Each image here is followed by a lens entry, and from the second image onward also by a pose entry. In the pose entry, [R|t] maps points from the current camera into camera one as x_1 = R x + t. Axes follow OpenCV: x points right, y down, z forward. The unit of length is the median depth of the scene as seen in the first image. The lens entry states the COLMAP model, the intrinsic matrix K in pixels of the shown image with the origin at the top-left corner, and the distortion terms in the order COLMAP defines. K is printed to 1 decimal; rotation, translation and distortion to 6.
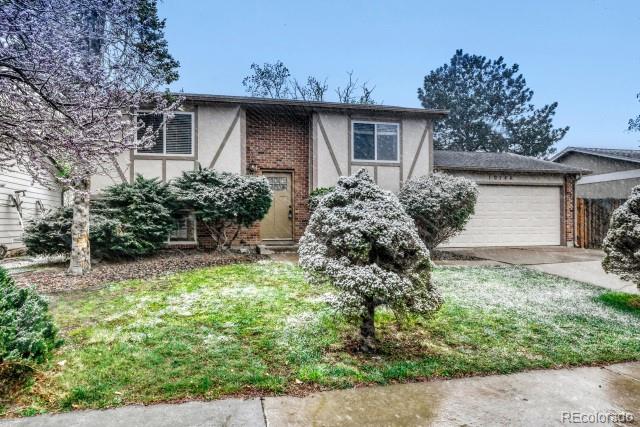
lens RADIAL K [[406.4, 0, 280.7], [0, 406.4, 147.6], [0, 0, 1]] dist [-0.004907, -0.001092]
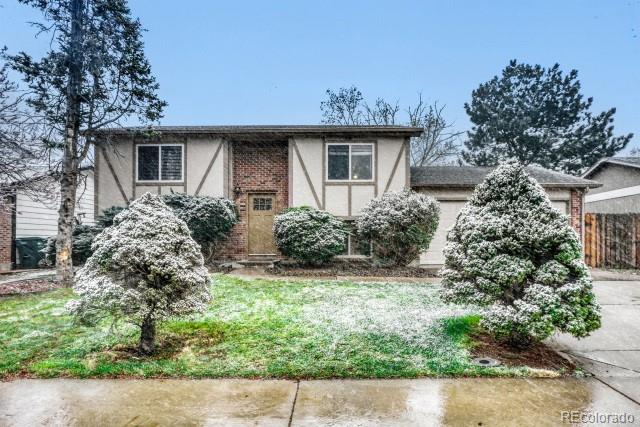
lens RADIAL K [[380.5, 0, 300.2], [0, 380.5, 167.3], [0, 0, 1]] dist [-0.003347, -0.001526]
pose [[0.975571, -0.039406, -0.216121, 0.319321], [0.038746, 0.999222, -0.007294, 0.000735], [0.216241, -0.001258, 0.976339, 0.016194]]
